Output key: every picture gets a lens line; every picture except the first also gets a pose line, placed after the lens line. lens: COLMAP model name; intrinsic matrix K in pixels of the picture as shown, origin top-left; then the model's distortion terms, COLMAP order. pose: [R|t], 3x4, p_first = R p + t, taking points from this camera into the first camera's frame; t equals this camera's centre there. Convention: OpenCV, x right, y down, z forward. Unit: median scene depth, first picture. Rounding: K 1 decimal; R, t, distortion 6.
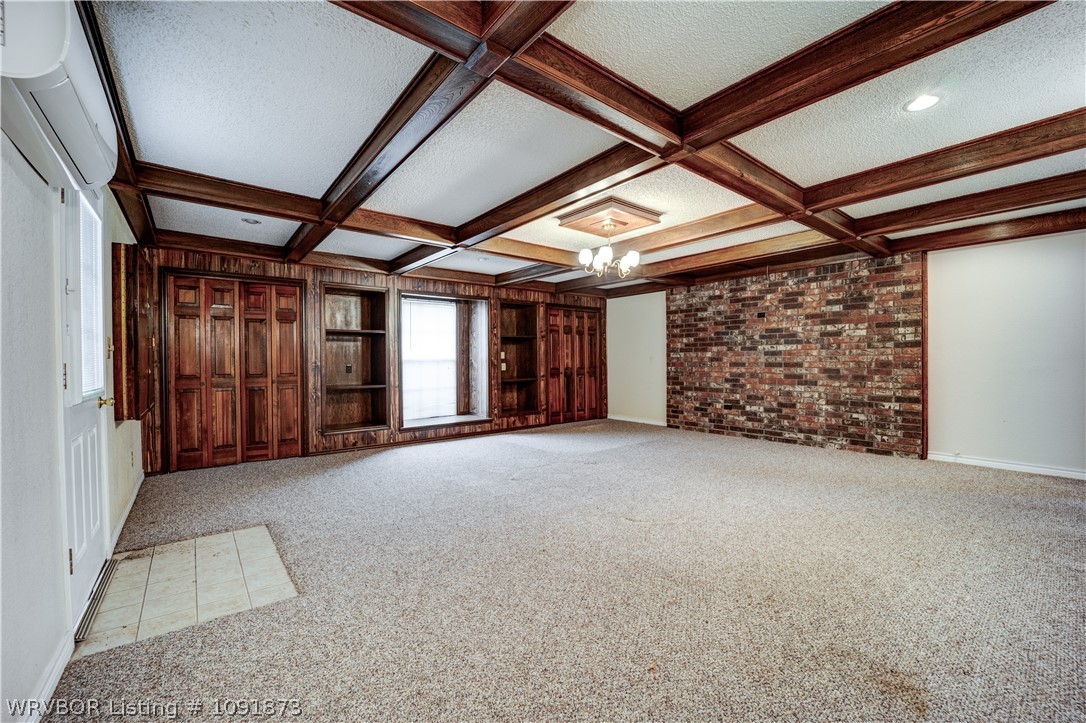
lens RADIAL K [[439.6, 0, 542.0], [0, 439.6, 362.7], [0, 0, 1]] dist [-0.026385, 0.000364]
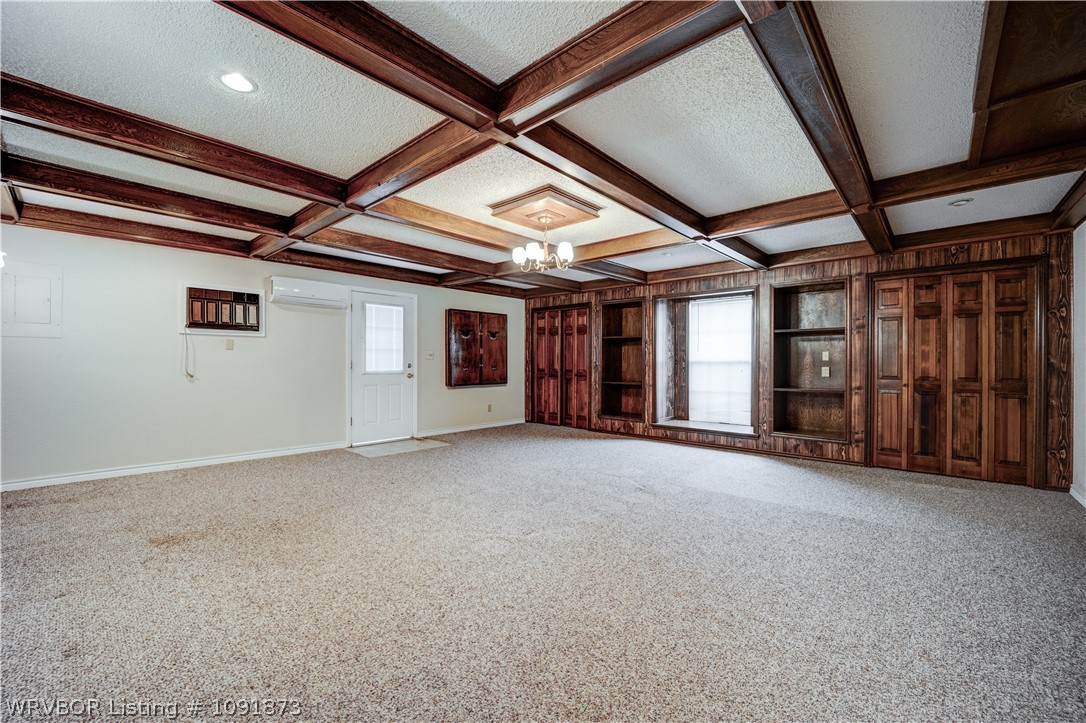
lens RADIAL K [[439.6, 0, 542.2], [0, 439.6, 361.4], [0, 0, 1]] dist [-0.026385, 0.000364]
pose [[0.162319, 0.006435, -0.986717, 0.709296], [-0.012842, 0.999908, 0.004408, -0.006712], [0.986655, 0.011956, 0.162386, 0.556085]]
